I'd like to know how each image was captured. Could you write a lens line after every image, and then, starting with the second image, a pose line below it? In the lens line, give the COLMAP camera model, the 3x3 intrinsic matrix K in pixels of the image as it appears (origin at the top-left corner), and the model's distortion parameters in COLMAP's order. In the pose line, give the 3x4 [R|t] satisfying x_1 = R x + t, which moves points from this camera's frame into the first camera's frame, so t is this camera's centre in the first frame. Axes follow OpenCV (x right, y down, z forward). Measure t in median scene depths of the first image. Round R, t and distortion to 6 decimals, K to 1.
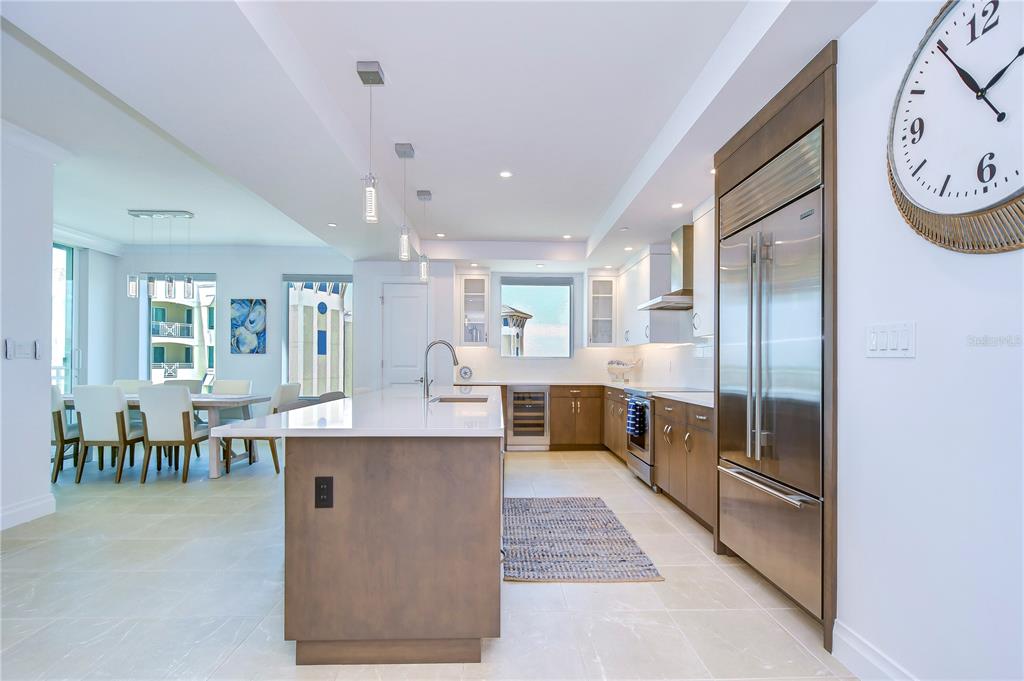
lens RADIAL K [[452.1, 0, 519.0], [0, 452.1, 360.0], [0, 0, 1]] dist [-0.008396, 0.000702]
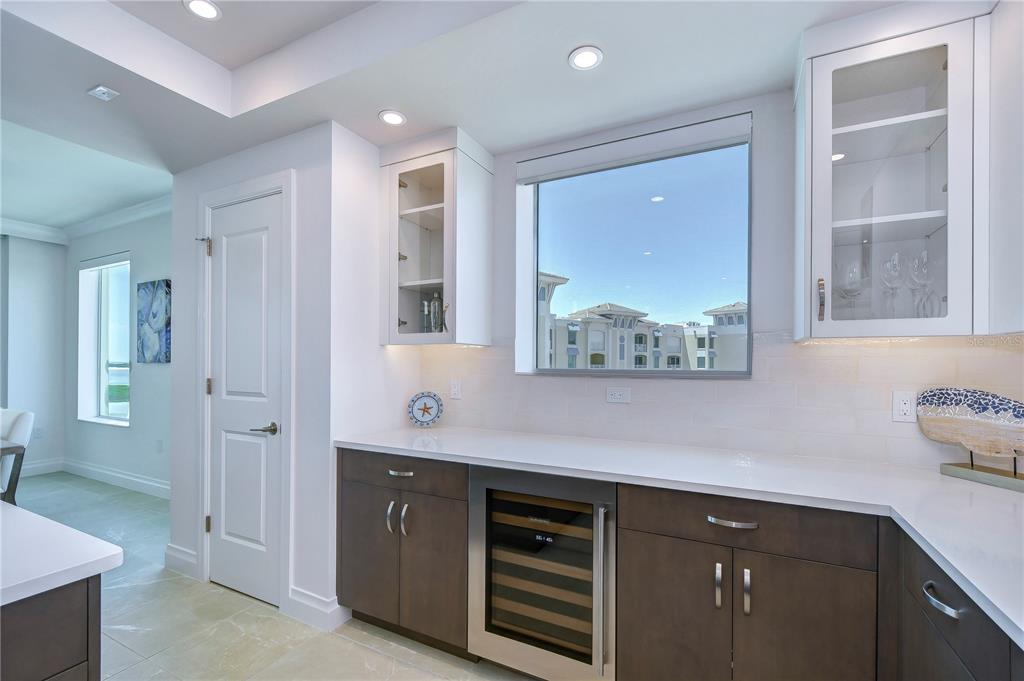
lens RADIAL K [[431.2, 0, 463.3], [0, 431.2, 363.4], [0, 0, 1]] dist [-0.010066, 0.000381]
pose [[0.818556, -0.000075, -0.574427, 0.139587], [0.001356, 0.999997, 0.001802, -0.013558], [0.574425, -0.002254, 0.818554, 0.734961]]
